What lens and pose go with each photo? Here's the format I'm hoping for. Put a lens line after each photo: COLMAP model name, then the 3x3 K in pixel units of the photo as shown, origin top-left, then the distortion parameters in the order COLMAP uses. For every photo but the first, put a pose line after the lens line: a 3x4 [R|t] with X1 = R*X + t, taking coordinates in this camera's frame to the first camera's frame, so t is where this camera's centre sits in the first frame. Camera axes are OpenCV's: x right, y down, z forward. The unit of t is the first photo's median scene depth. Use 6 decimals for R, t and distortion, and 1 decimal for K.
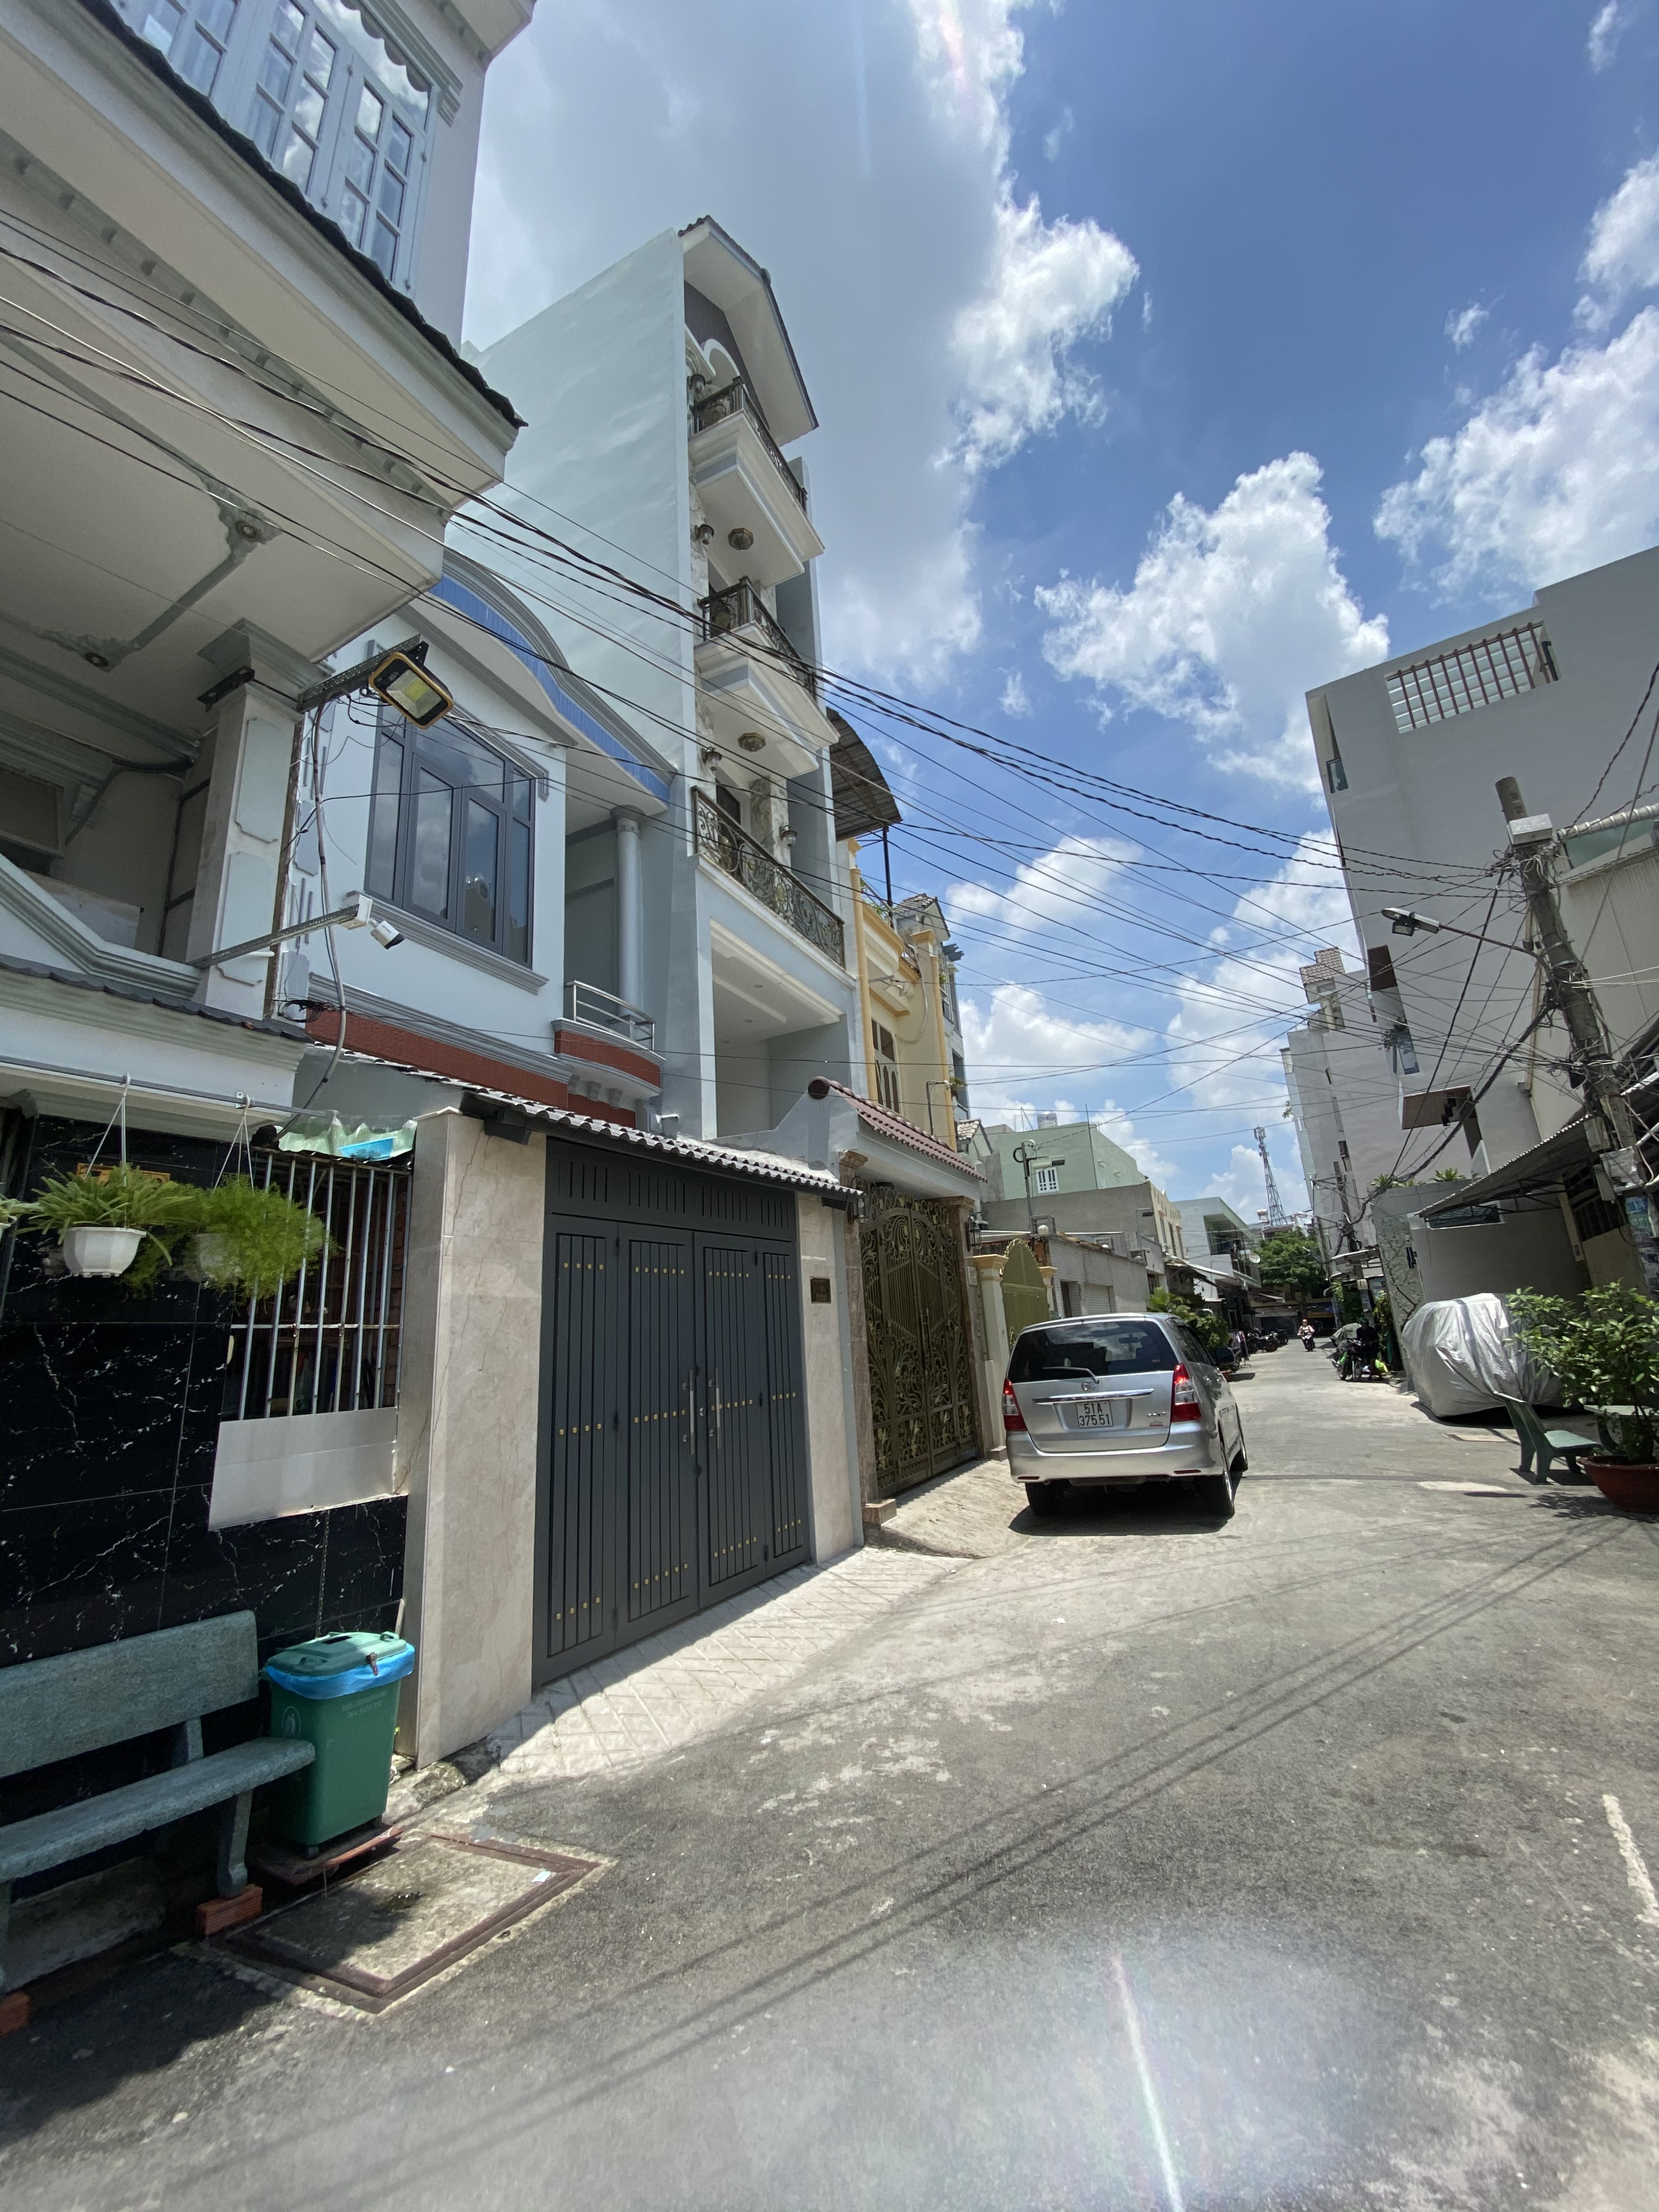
lens RADIAL K [[896.4, 0, 829.5], [0, 896.4, 1106.0], [0, 0, 1]] dist [0.035039, -0.027549]
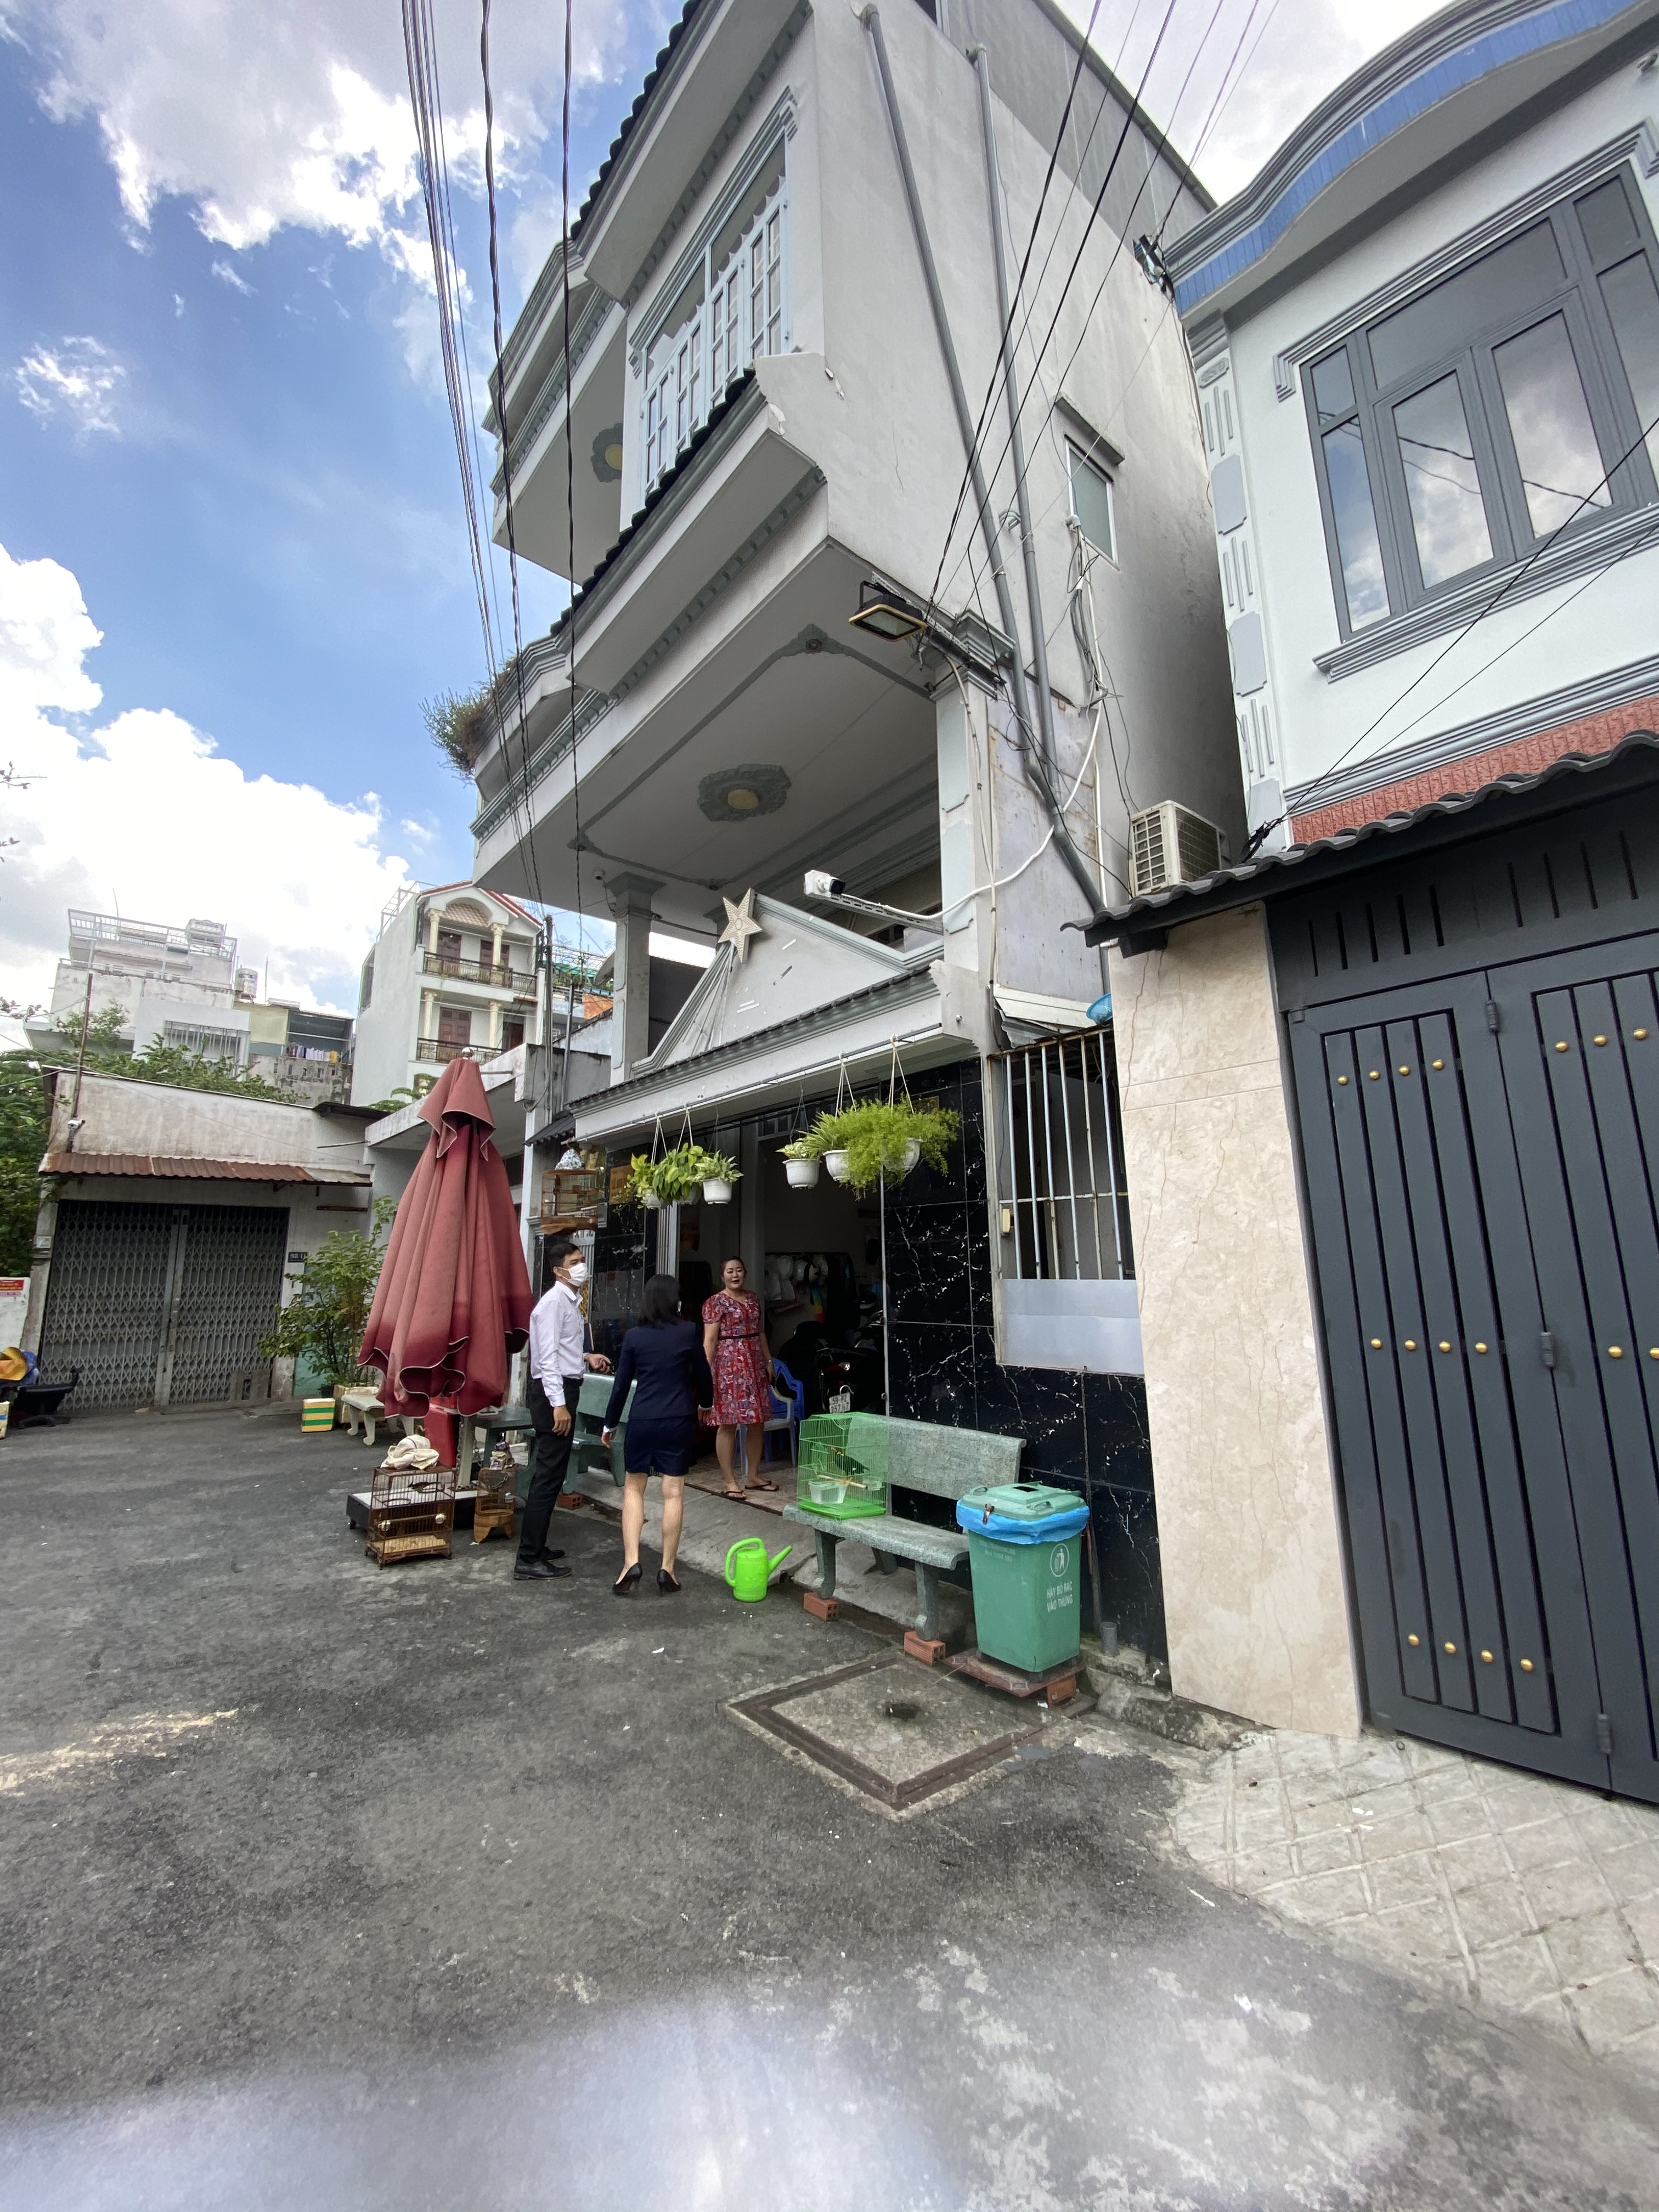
lens RADIAL K [[896.4, 0, 829.5], [0, 896.4, 1106.0], [0, 0, 1]] dist [0.035039, -0.027549]
pose [[-0.330956, -0.115592, -0.936540, 0.525780], [0.277002, 0.936846, -0.213517, 0.305413], [0.902074, -0.330089, -0.278035, 1.133576]]
